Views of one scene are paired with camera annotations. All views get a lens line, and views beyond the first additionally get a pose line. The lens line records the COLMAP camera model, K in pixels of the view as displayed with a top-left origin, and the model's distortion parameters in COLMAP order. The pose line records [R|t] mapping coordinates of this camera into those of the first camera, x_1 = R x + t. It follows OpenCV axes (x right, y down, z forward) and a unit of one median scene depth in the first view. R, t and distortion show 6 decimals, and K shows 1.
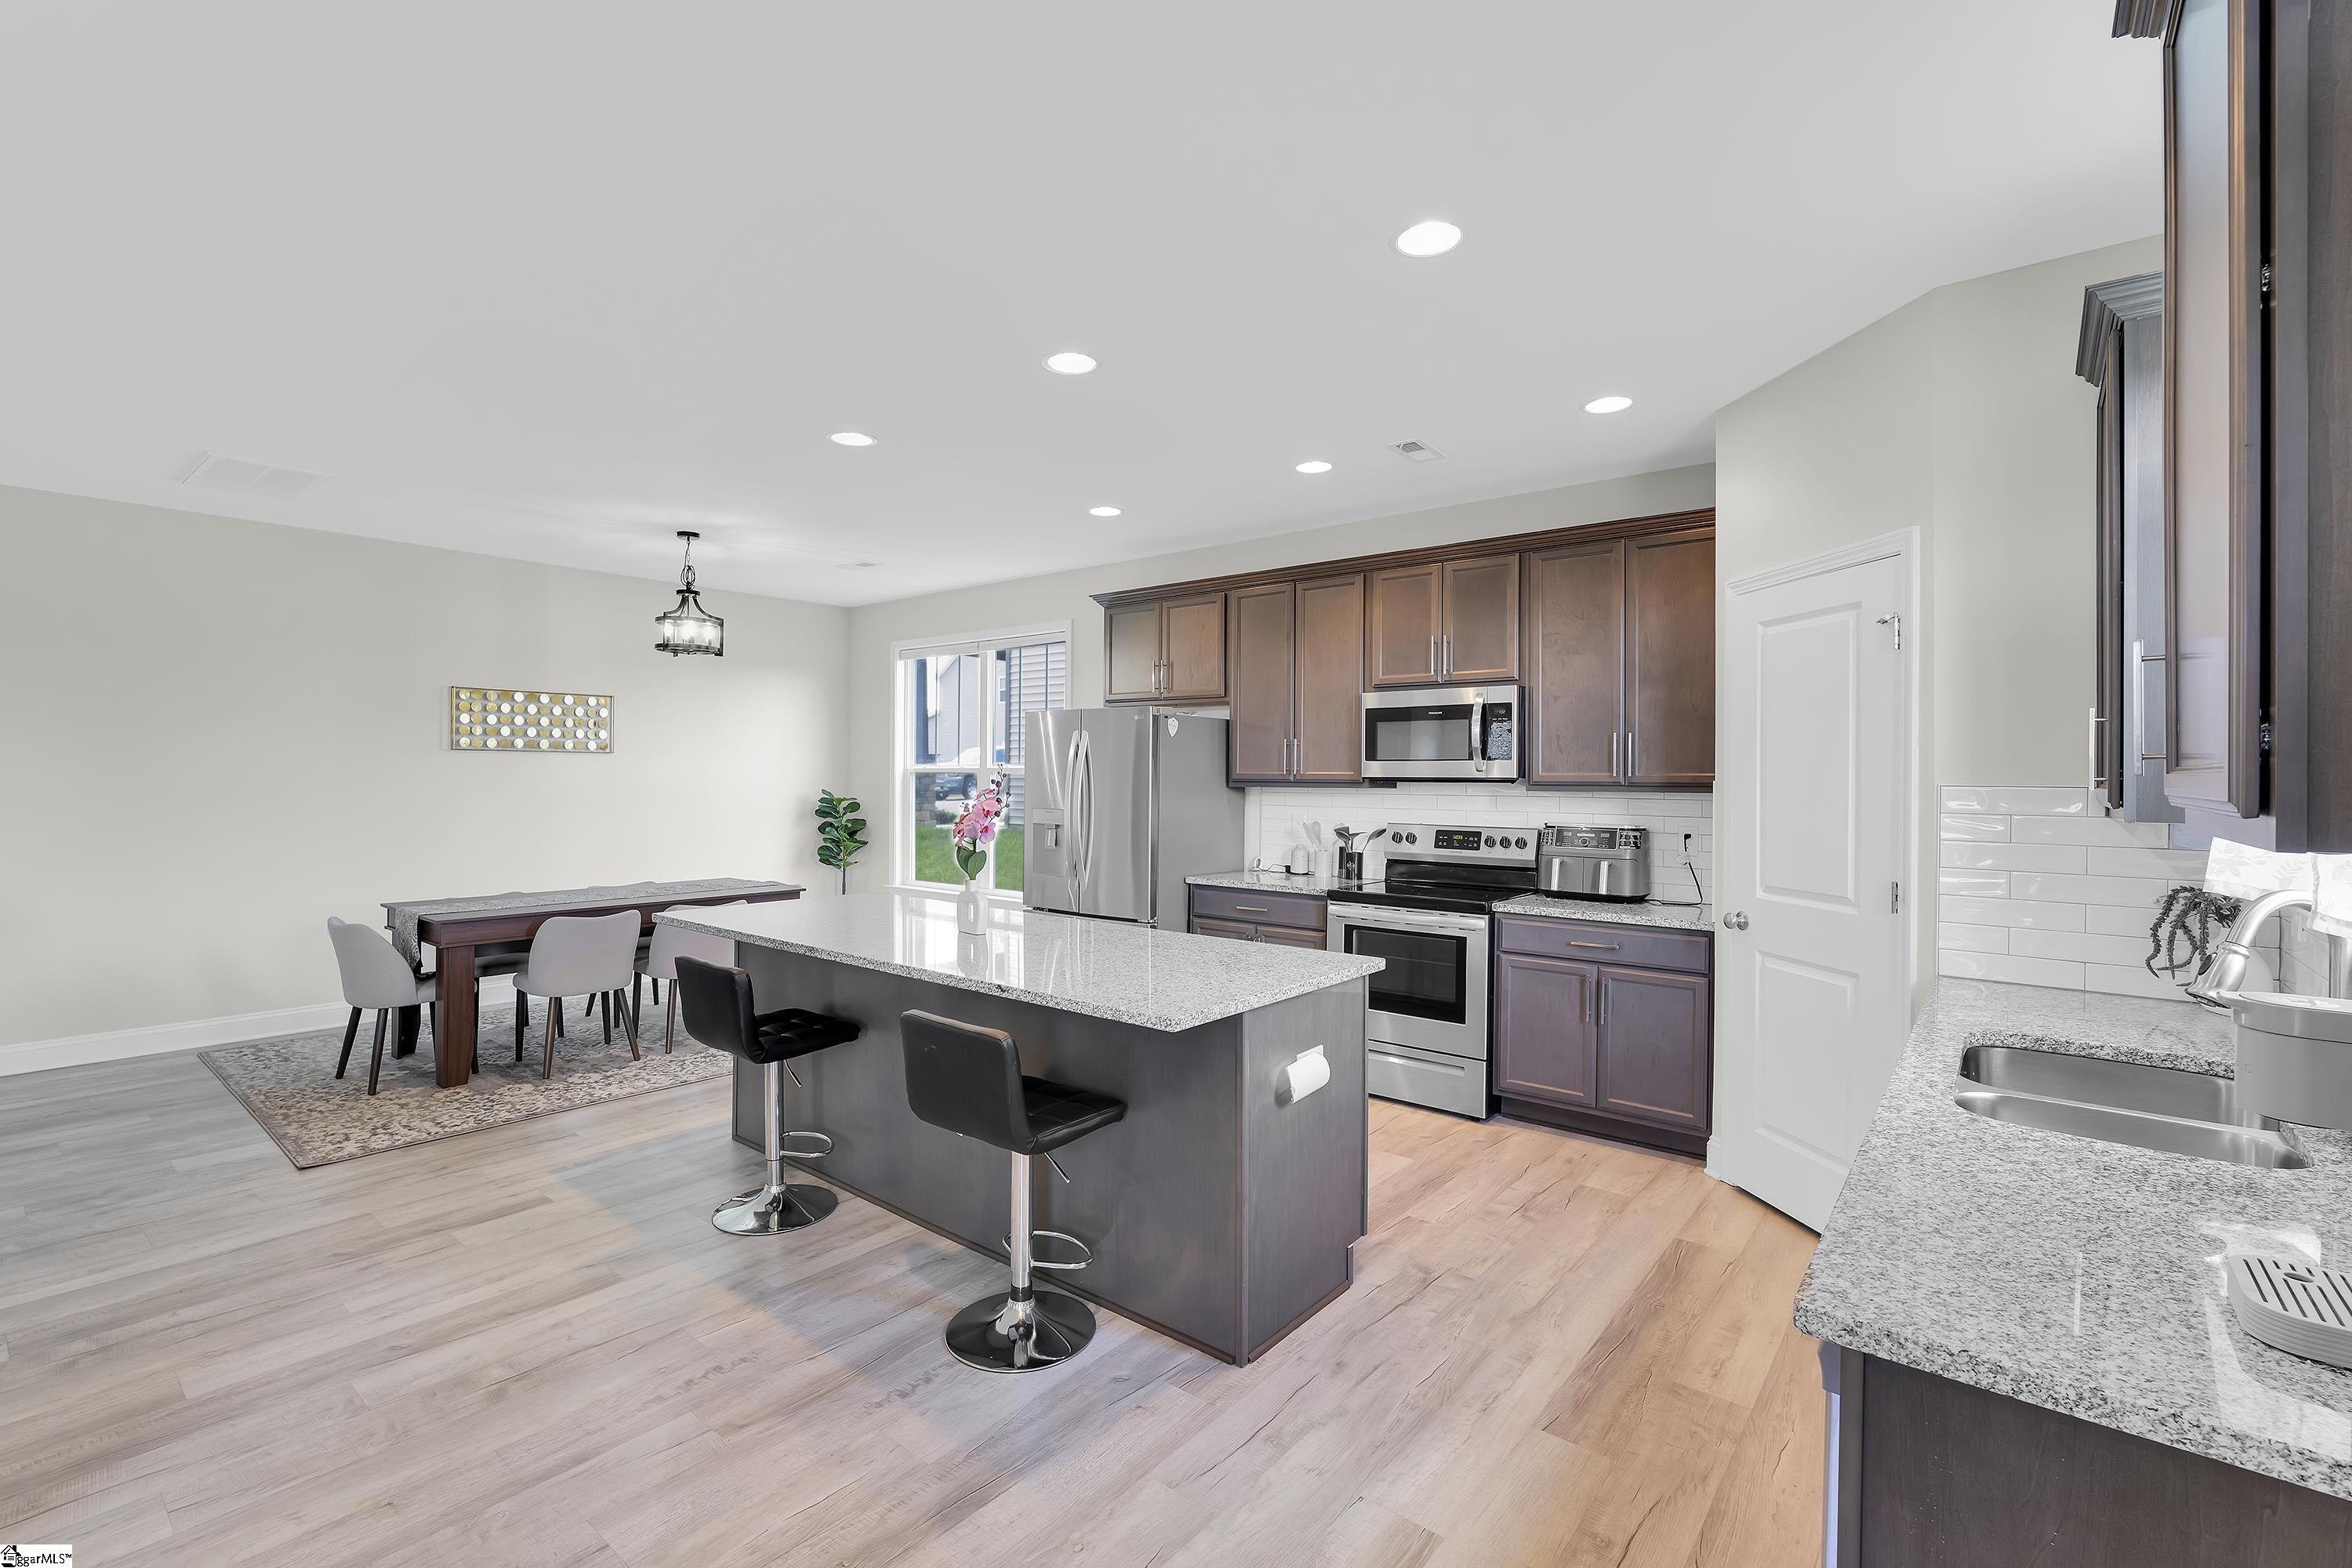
lens RADIAL K [[1030.9, 0, 1150.3], [0, 1030.9, 774.1], [0, 0, 1]] dist [-0.005027, -0.000388]
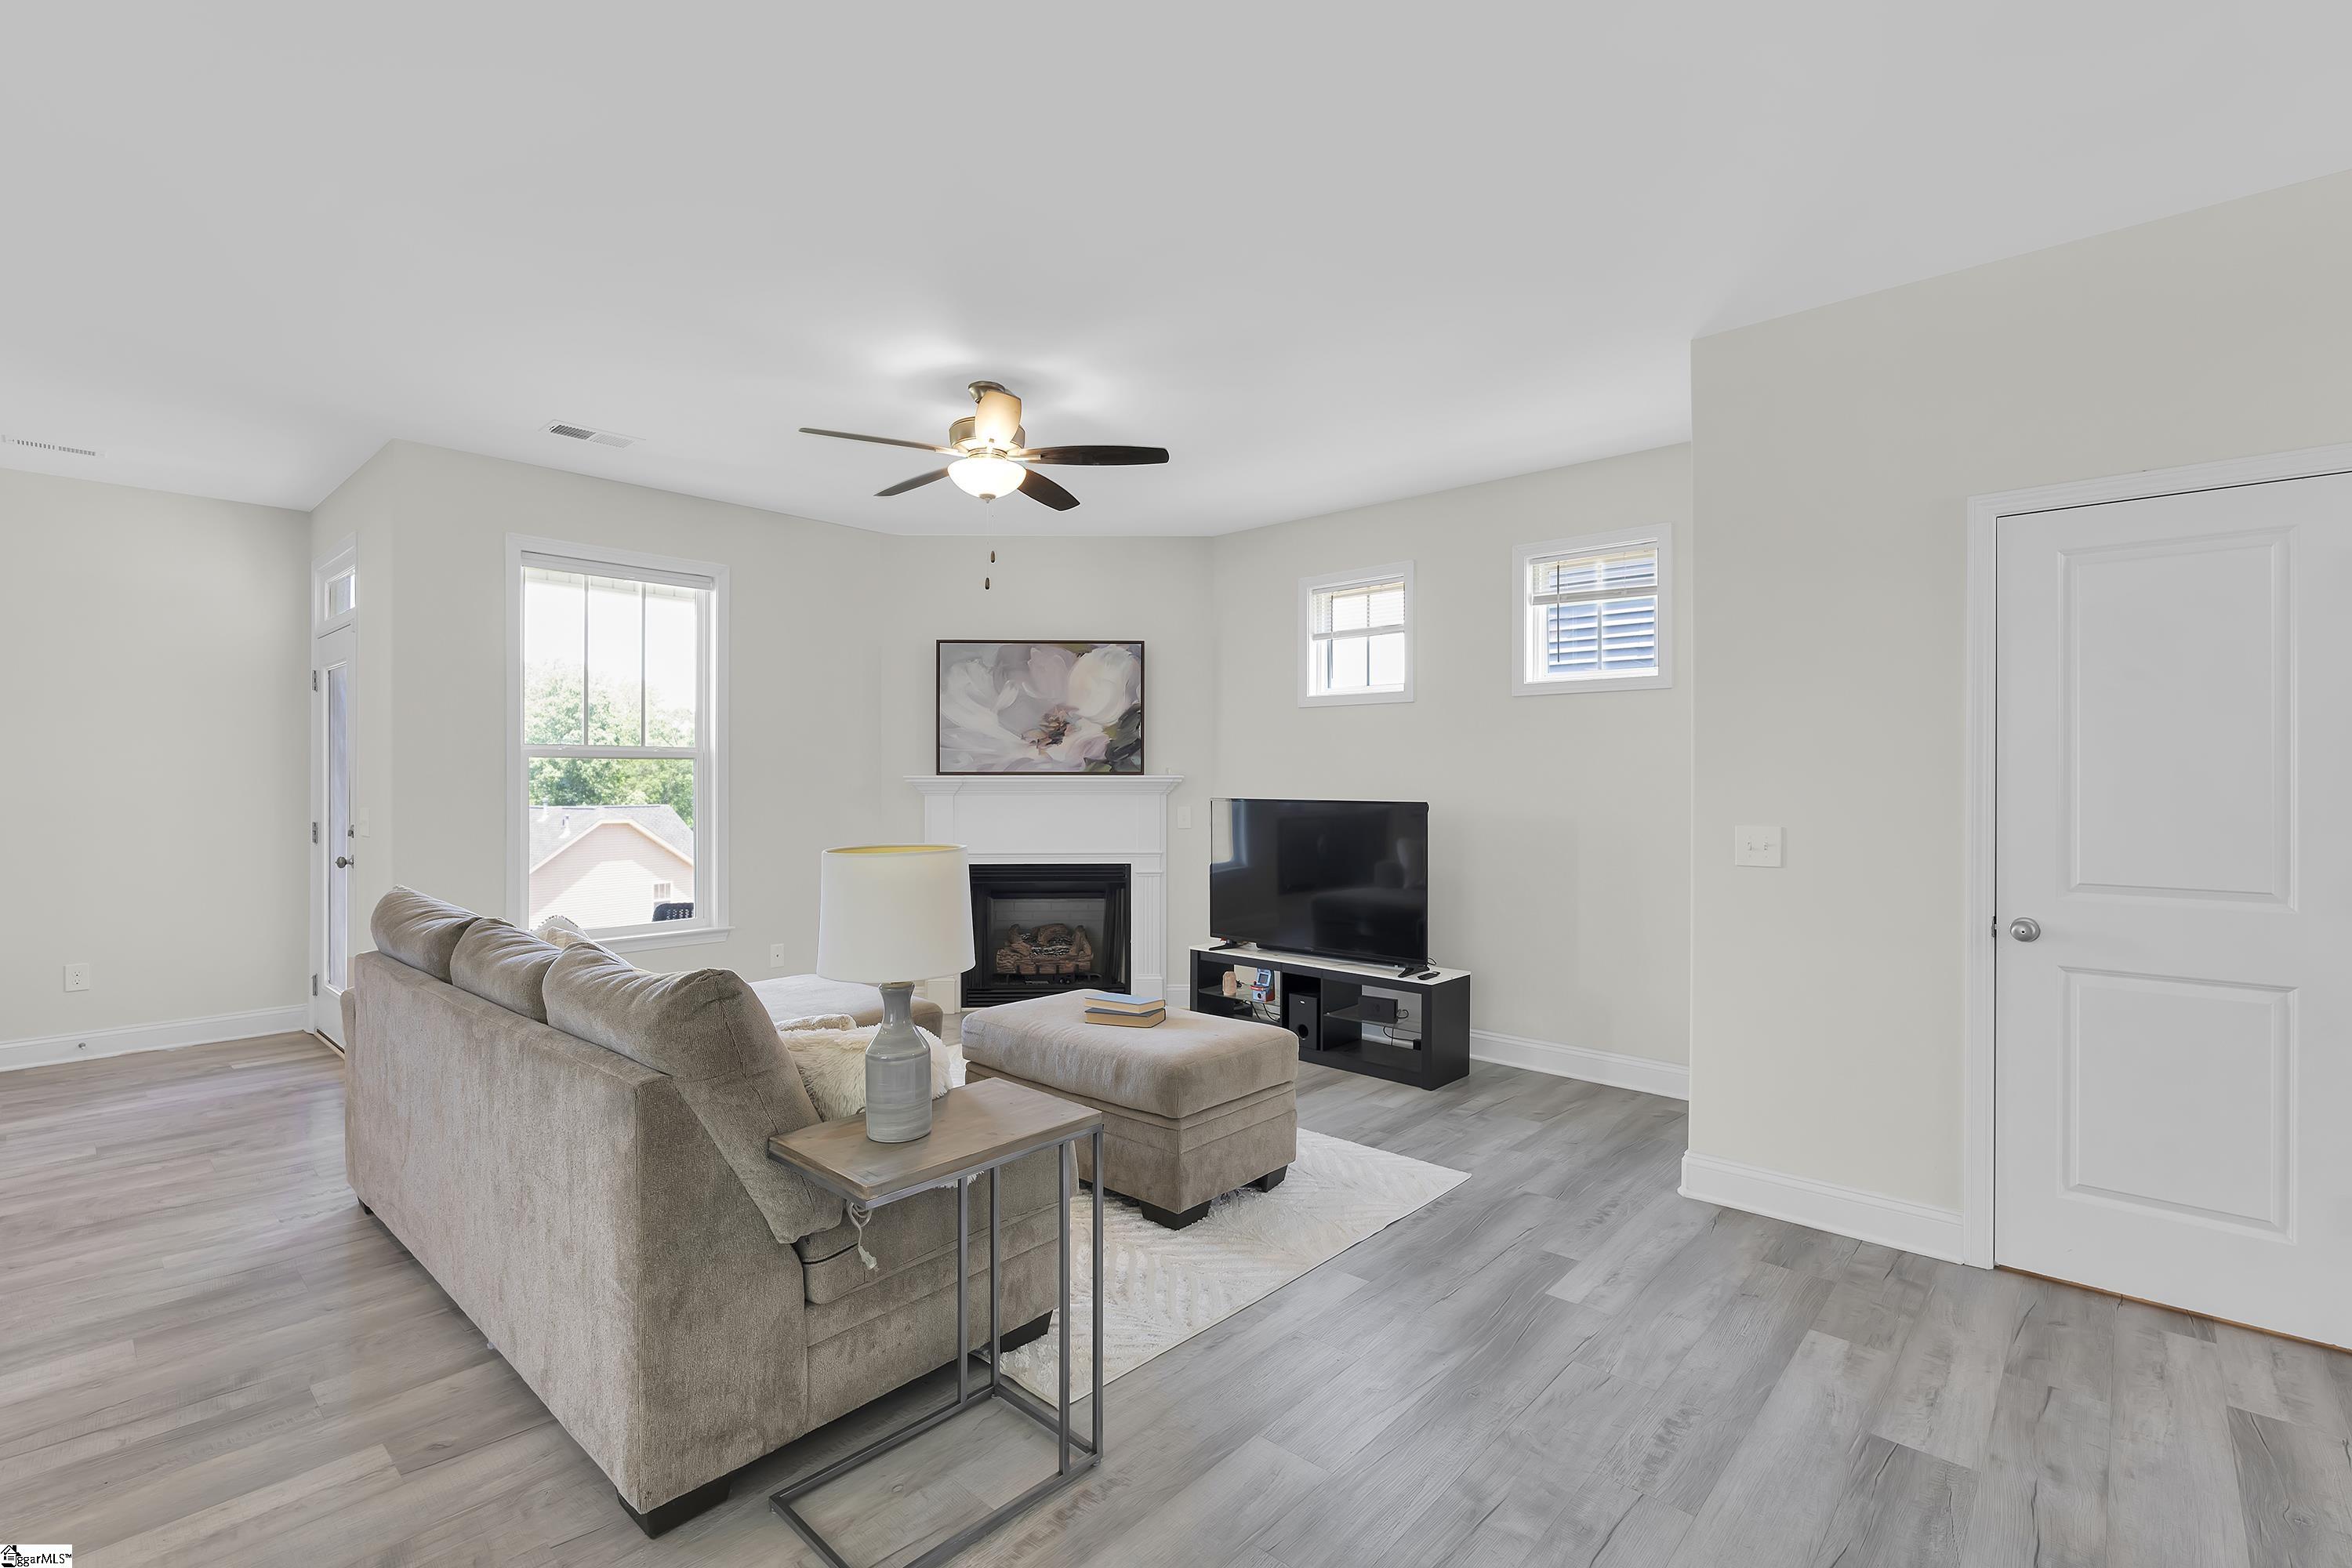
lens RADIAL K [[1064.4, 0, 1148.3], [0, 1064.4, 784.1], [0, 0, 1]] dist [-0.006941, 0.002162]
pose [[-0.998086, -0.008148, 0.061299, -1.063441], [-0.008014, 0.999965, 0.002439, 0.016948], [-0.061317, 0.001943, -0.998116, 1.051240]]
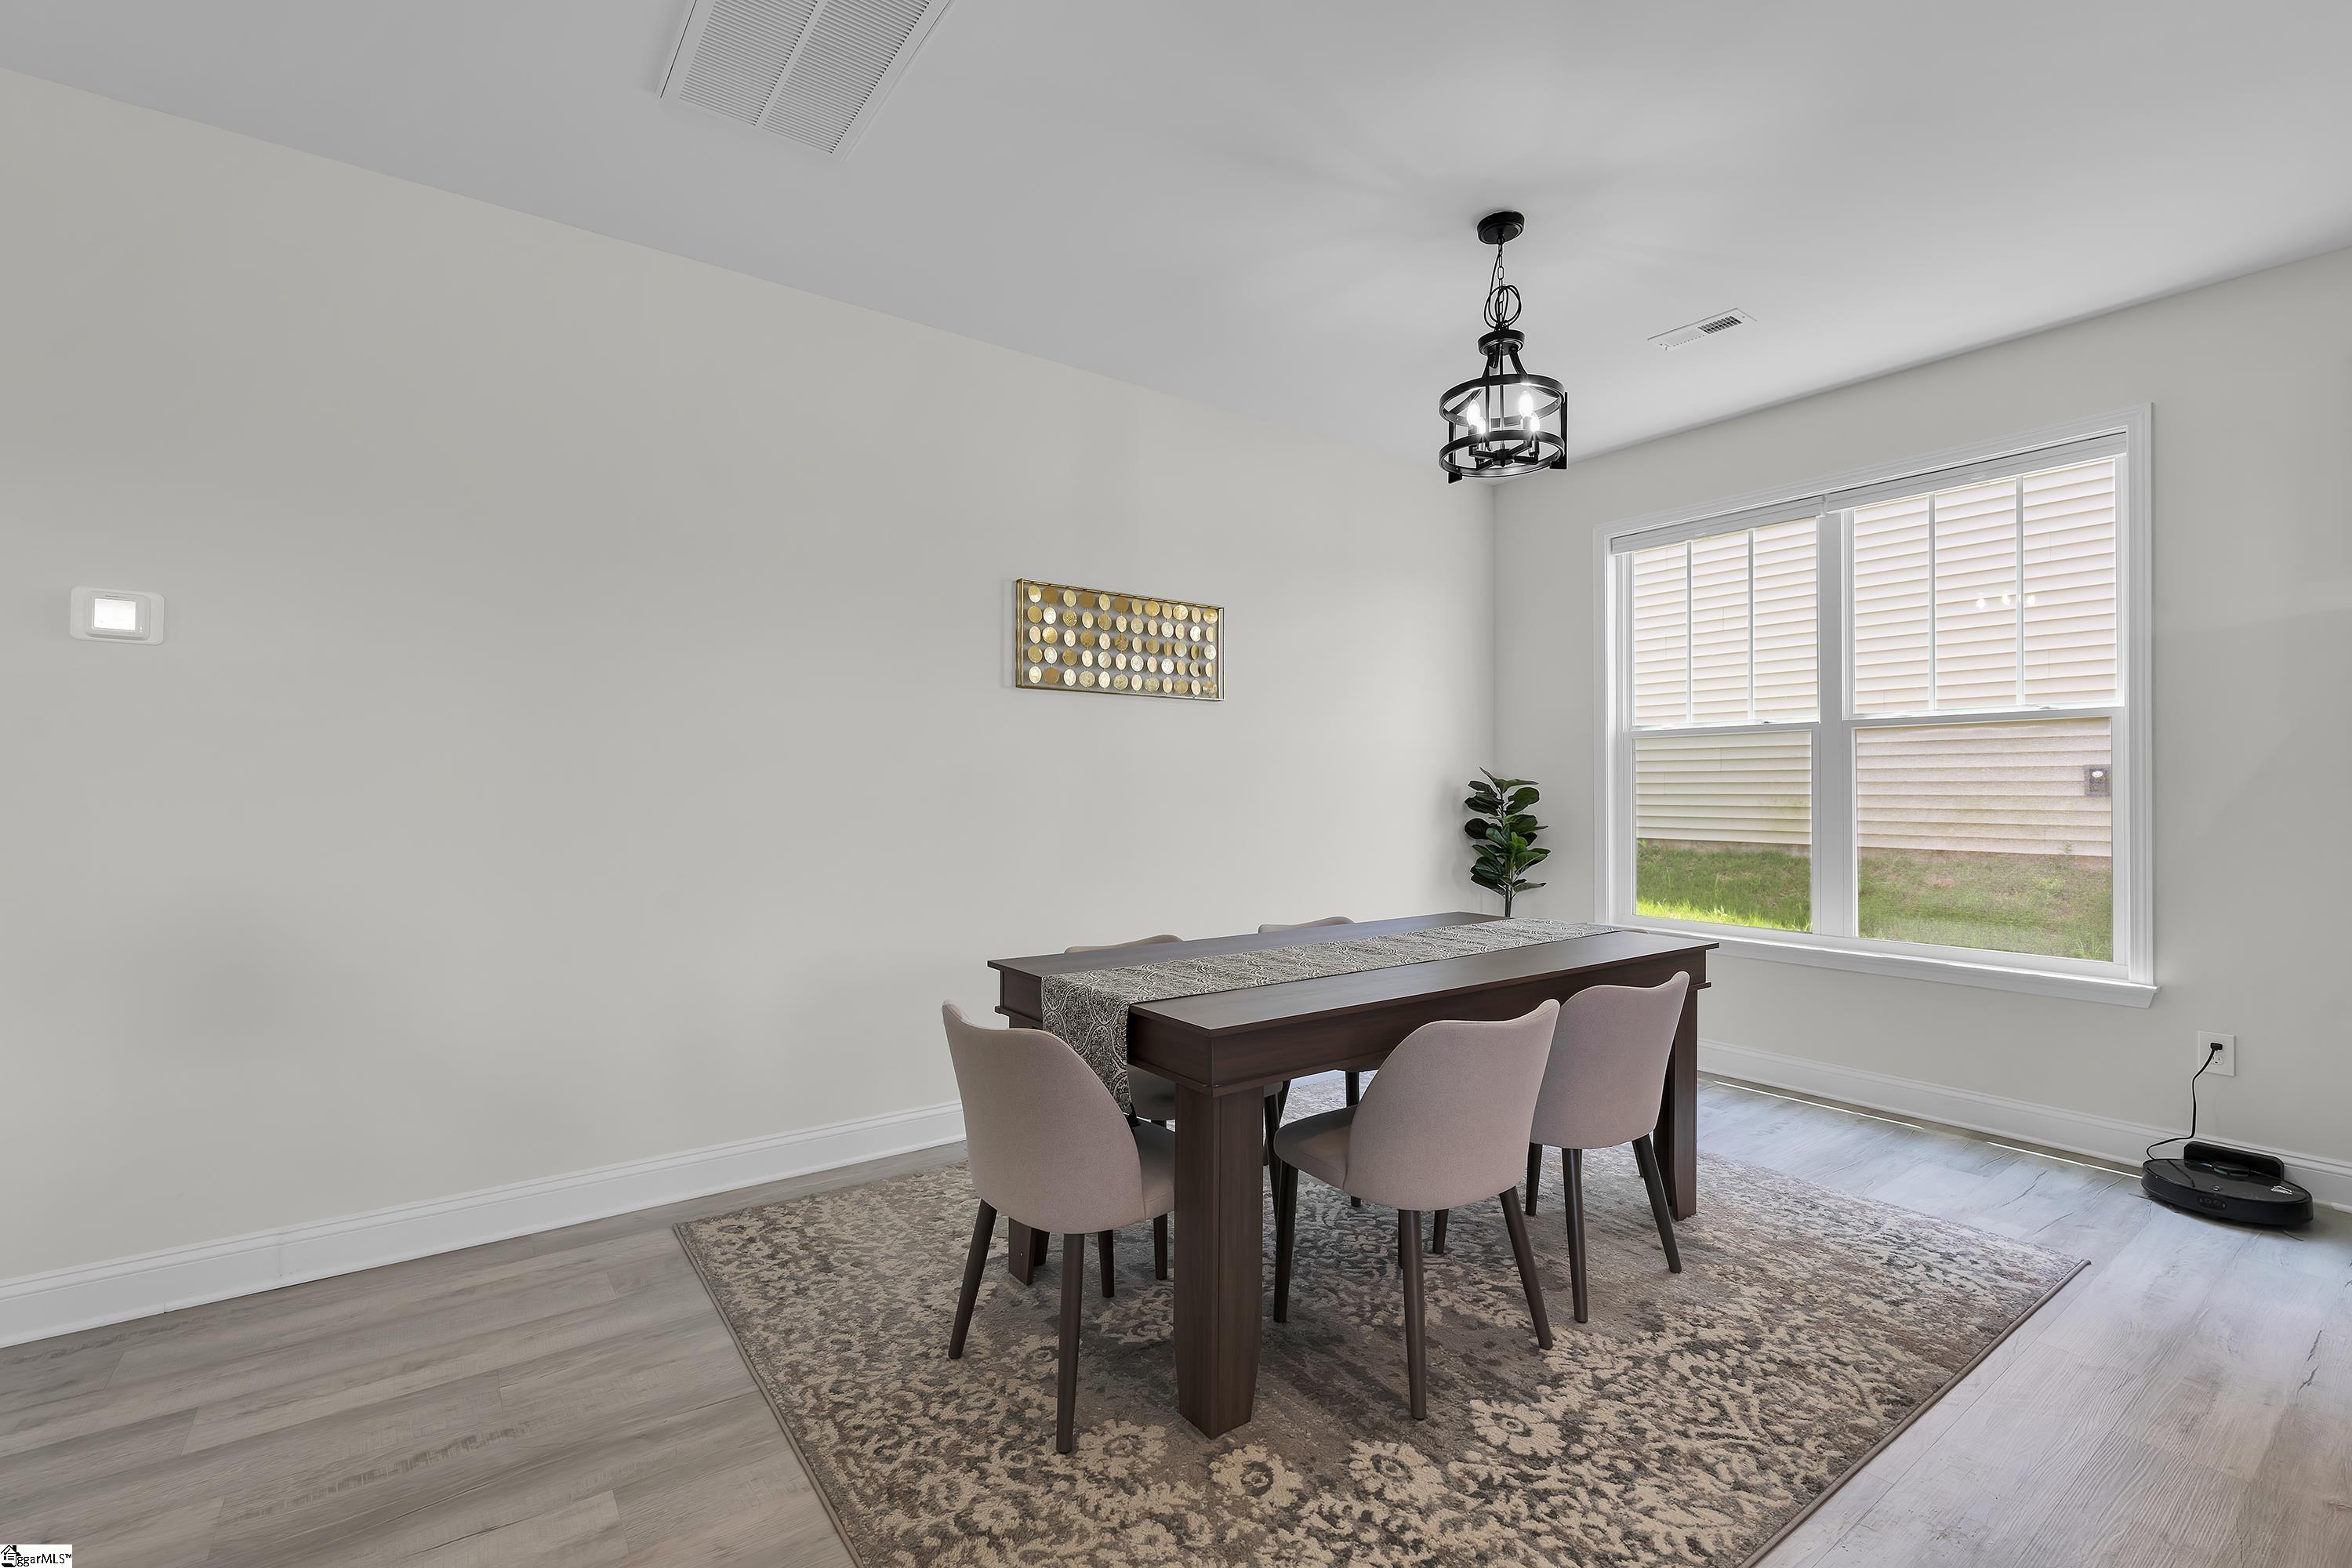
lens RADIAL K [[1030.9, 0, 1169.3], [0, 1030.9, 785.1], [0, 0, 1]] dist [-0.005027, -0.000388]
pose [[0.969549, -0.006269, -0.244818, -0.625092], [0.005375, 0.999976, -0.004323, 0.049389], [0.244840, 0.002875, 0.969559, 0.621451]]
